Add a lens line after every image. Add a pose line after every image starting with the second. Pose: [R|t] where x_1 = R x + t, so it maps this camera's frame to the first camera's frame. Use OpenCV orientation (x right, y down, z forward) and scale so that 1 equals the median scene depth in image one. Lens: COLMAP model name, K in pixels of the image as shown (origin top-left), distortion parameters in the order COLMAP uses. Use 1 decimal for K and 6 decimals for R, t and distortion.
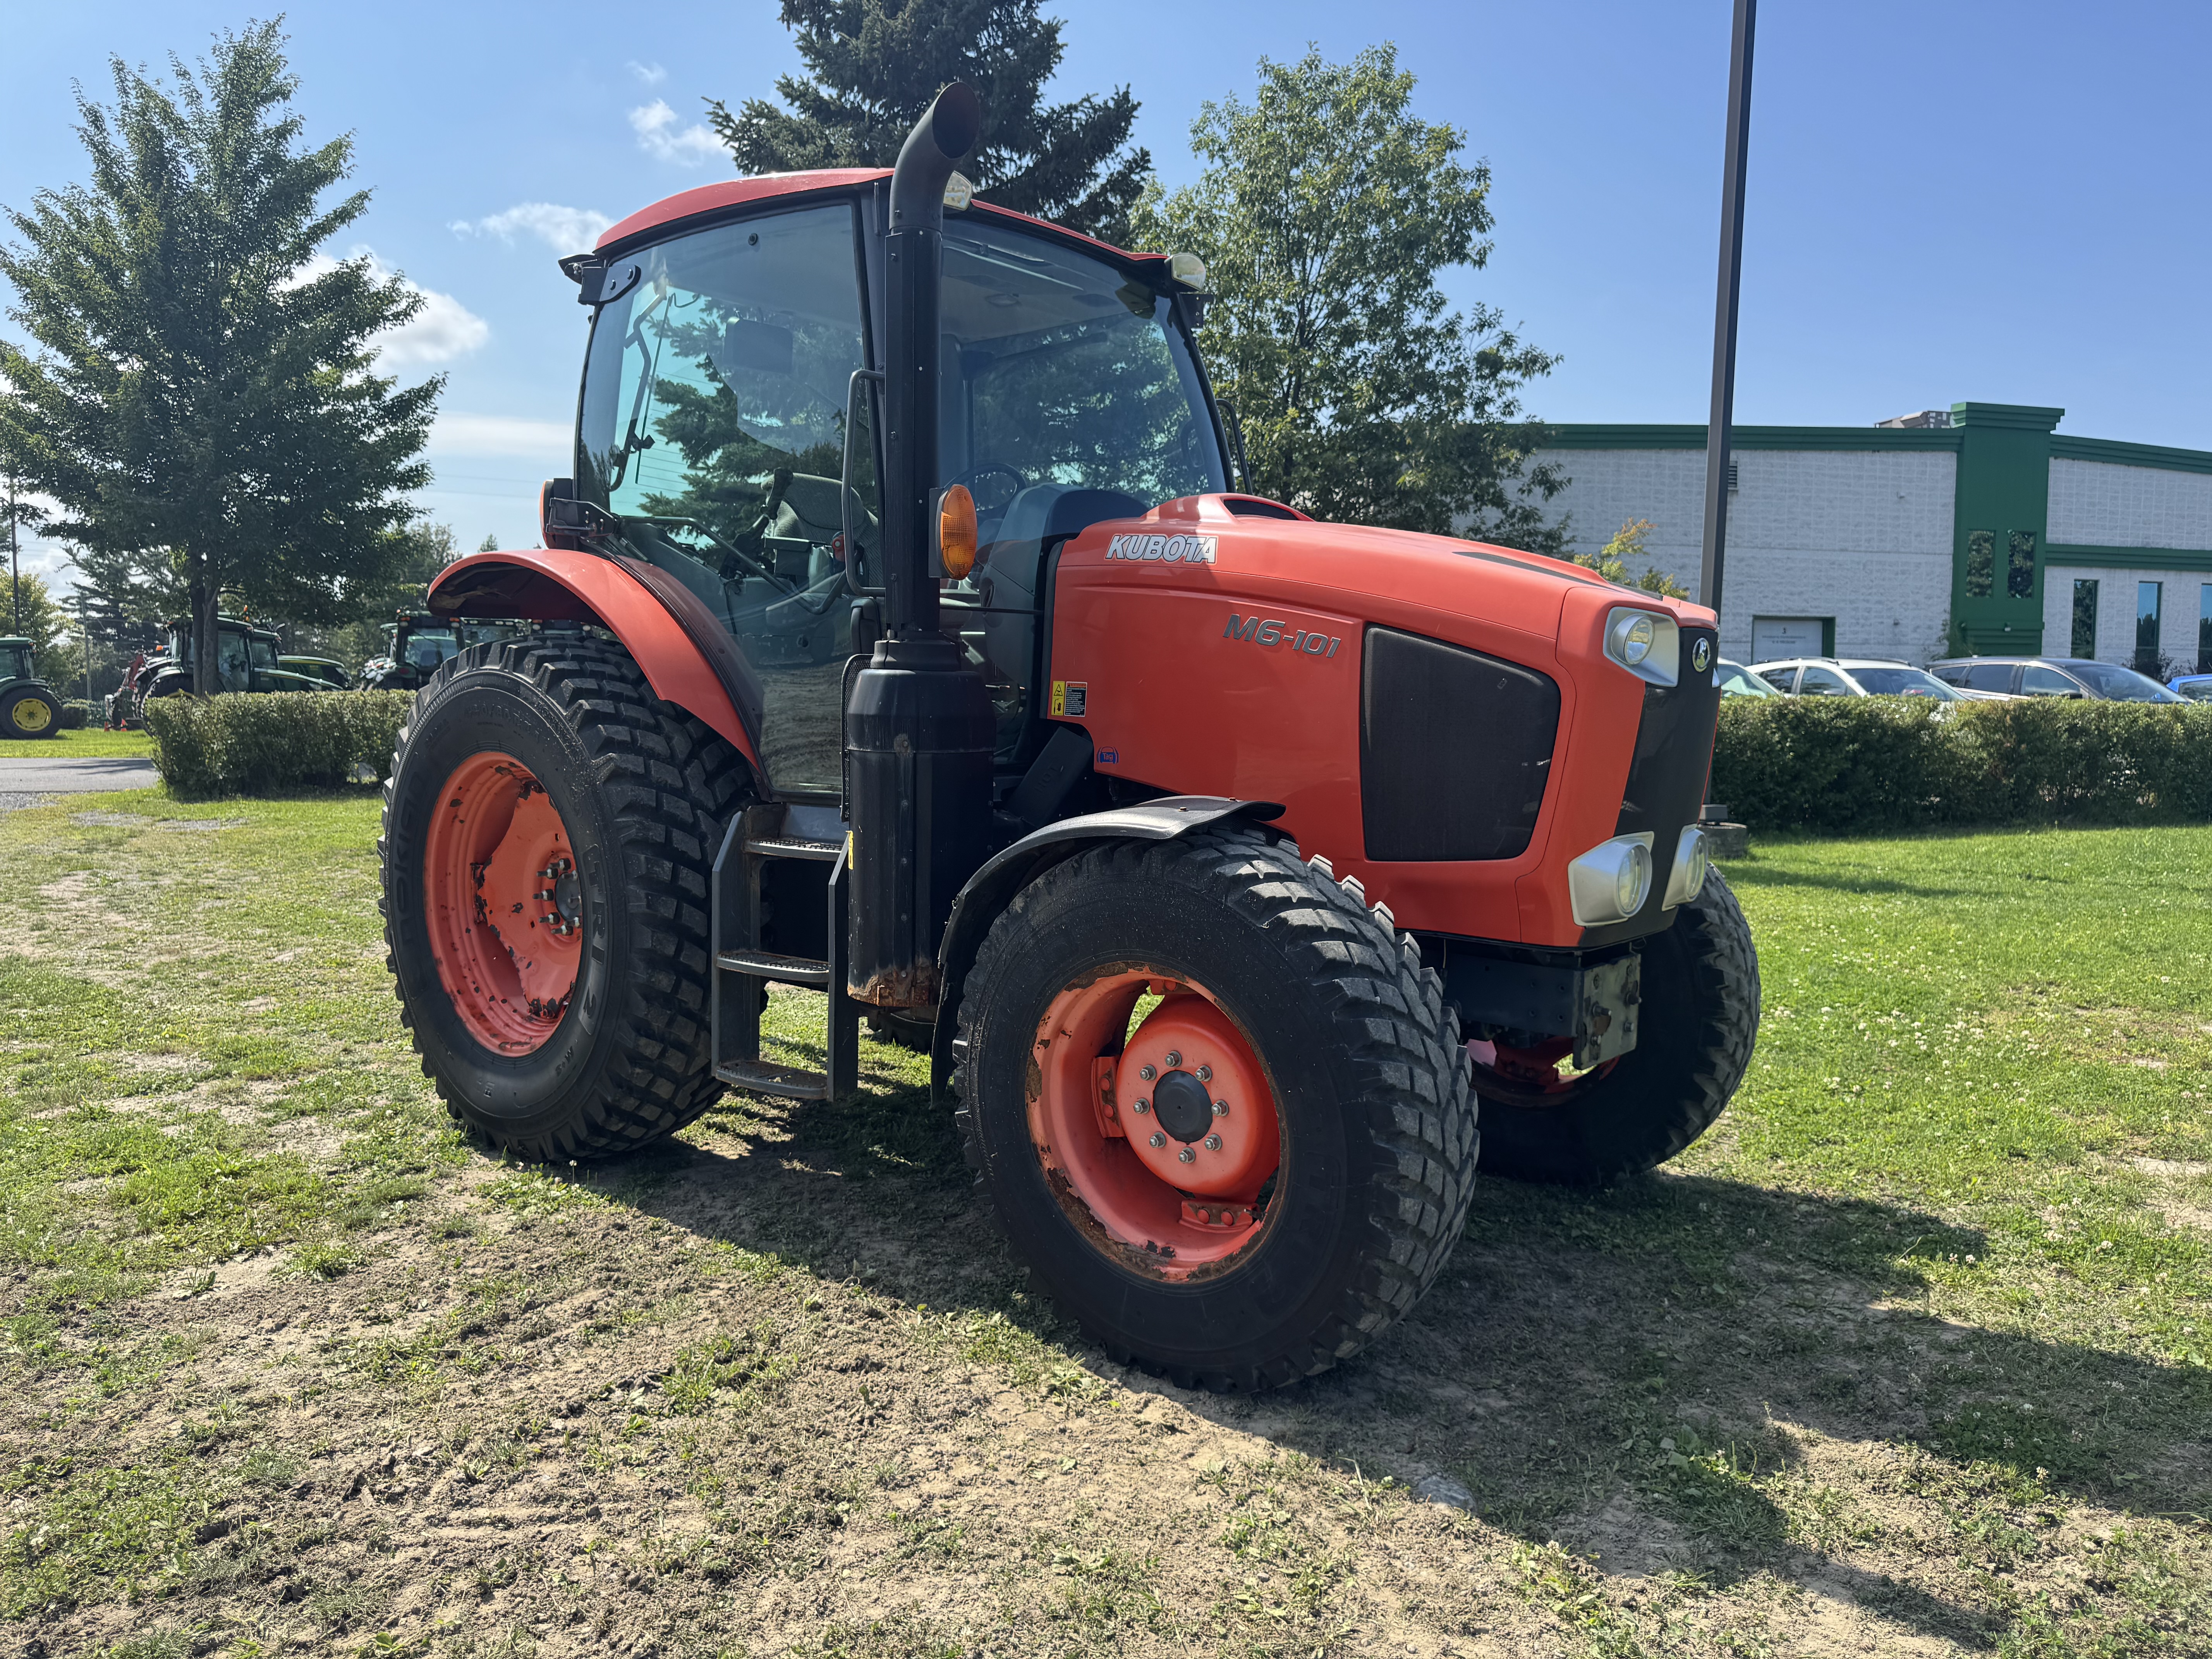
lens RADIAL K [[1567.2, 0, 1108.3], [0, 1567.2, 829.2], [0, 0, 1]] dist [0.035933, -0.013635]
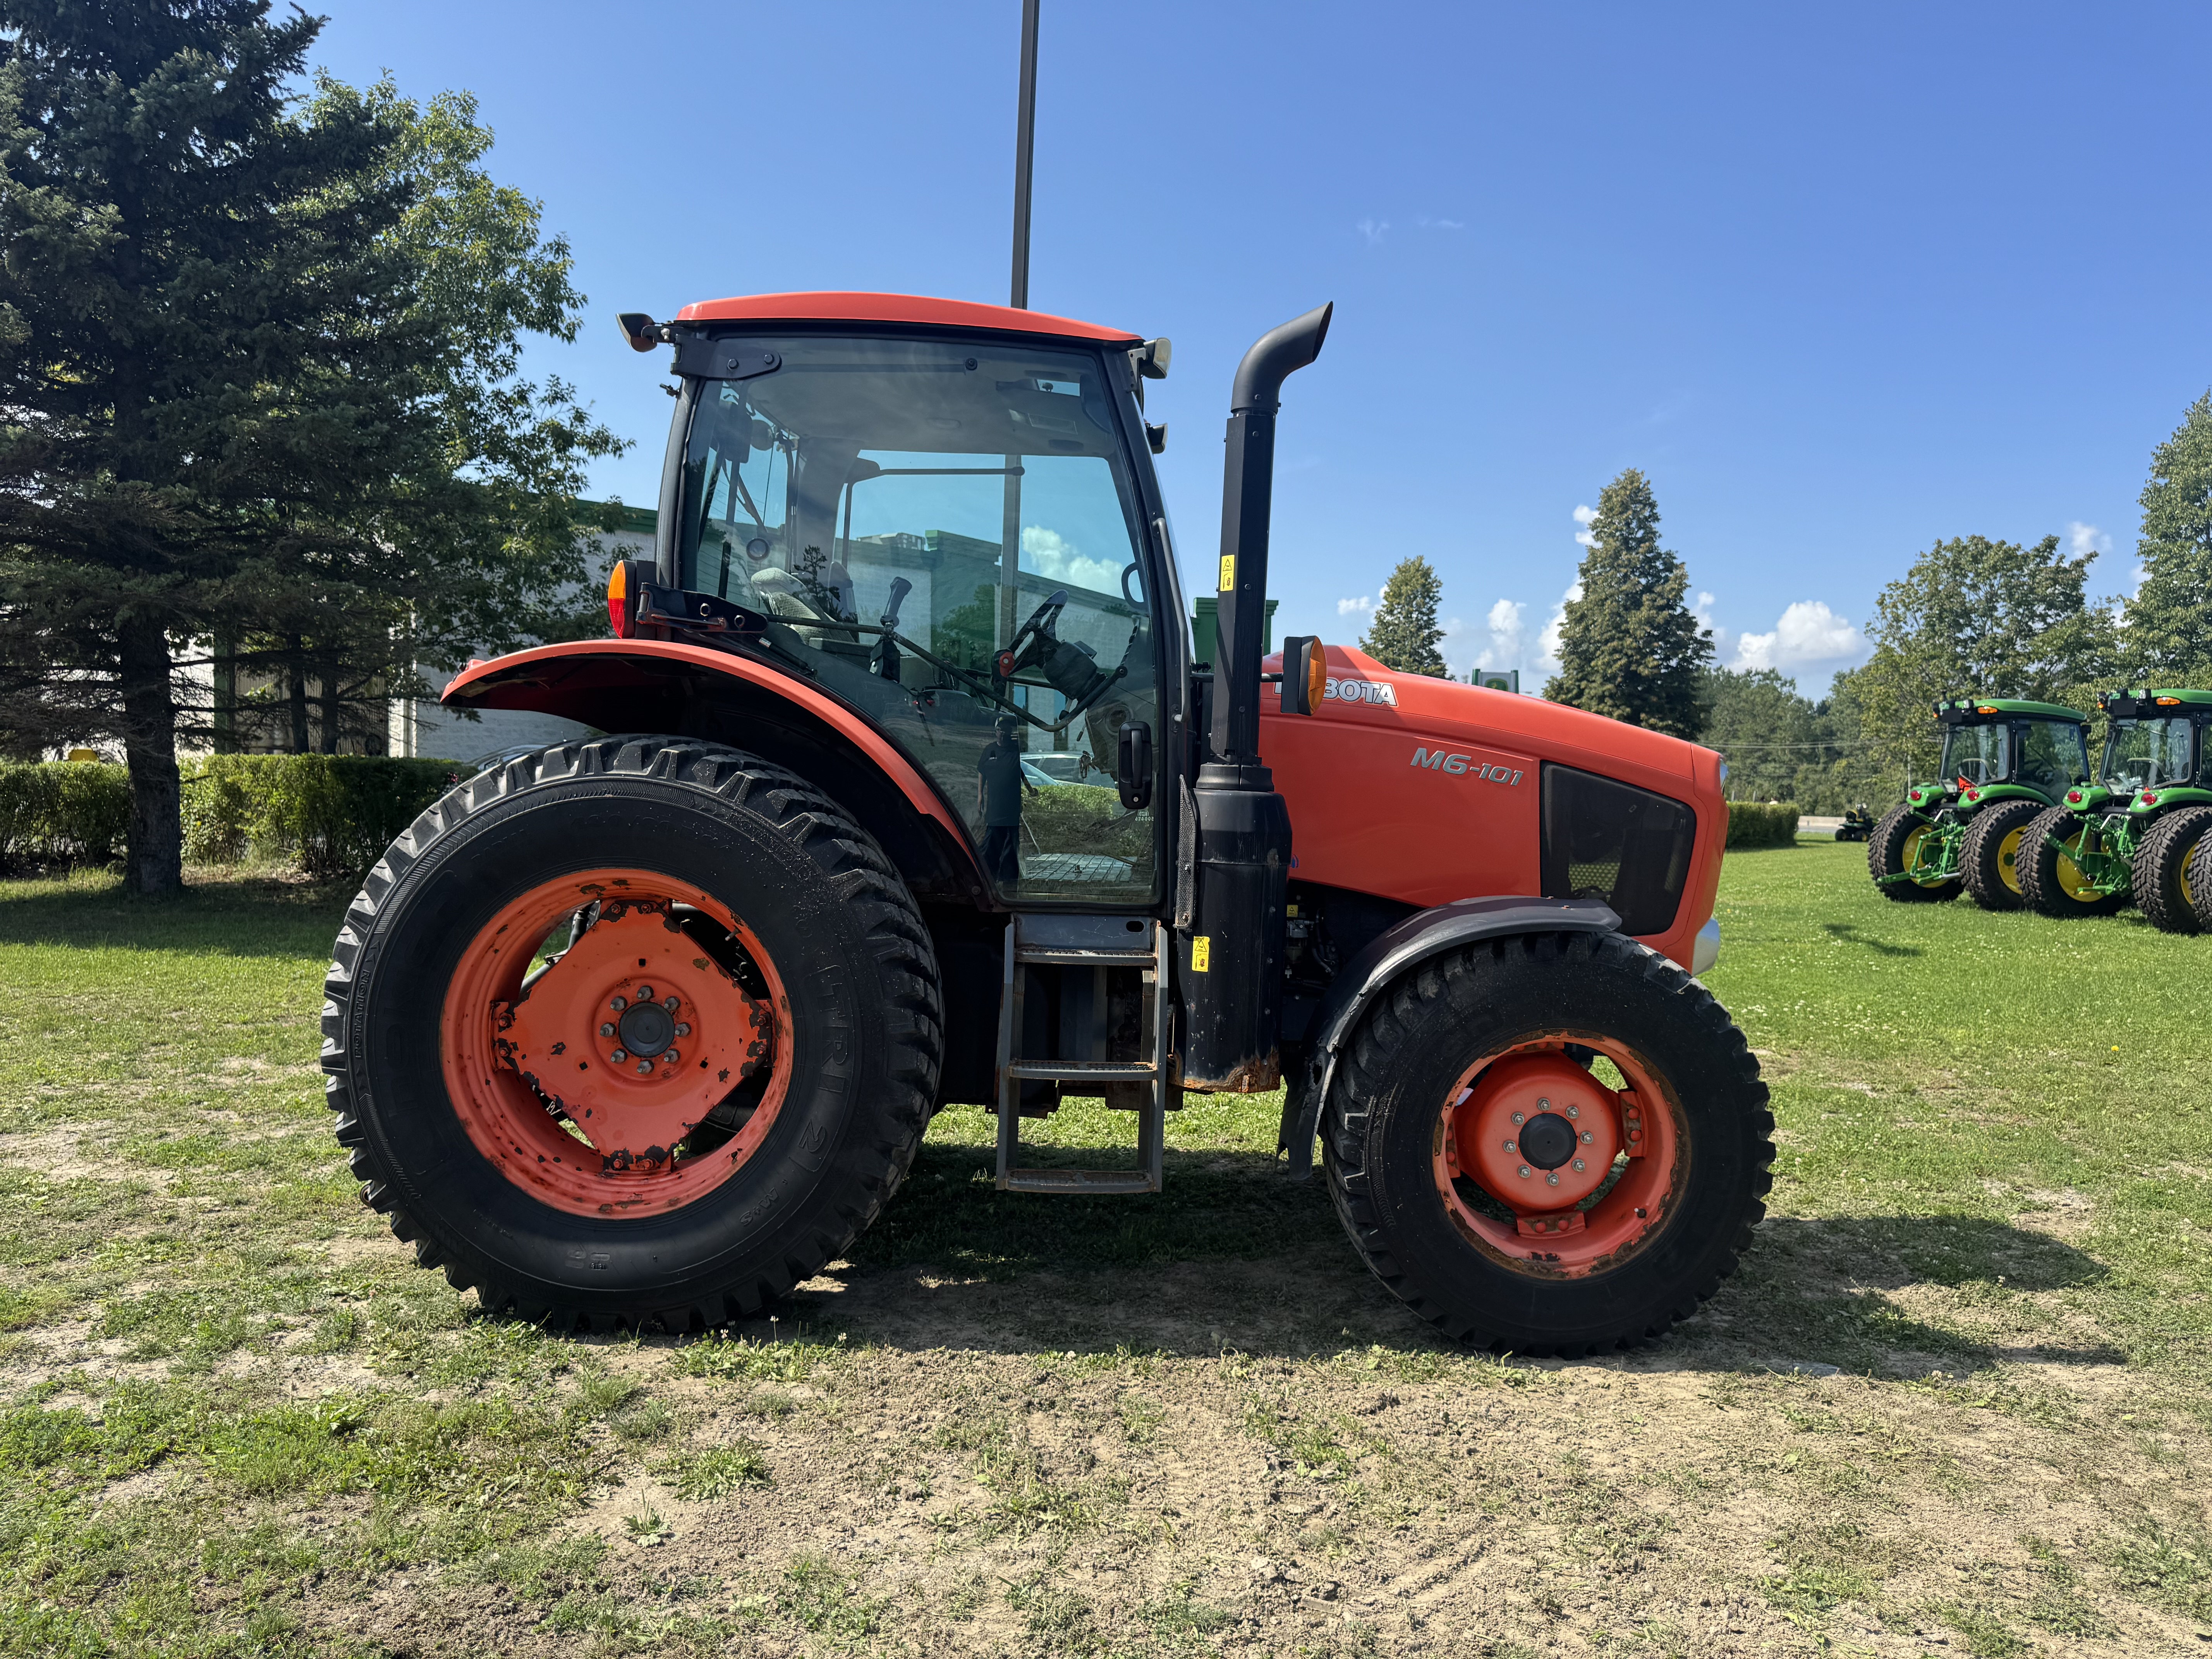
lens RADIAL K [[1567.2, 0, 1103.8], [0, 1567.2, 834.3], [0, 0, 1]] dist [0.035933, -0.013635]
pose [[0.775362, -0.008056, 0.631465, -0.786522], [0.033616, 0.999027, -0.028531, -0.036789], [-0.630621, 0.043349, 0.774879, 0.167878]]
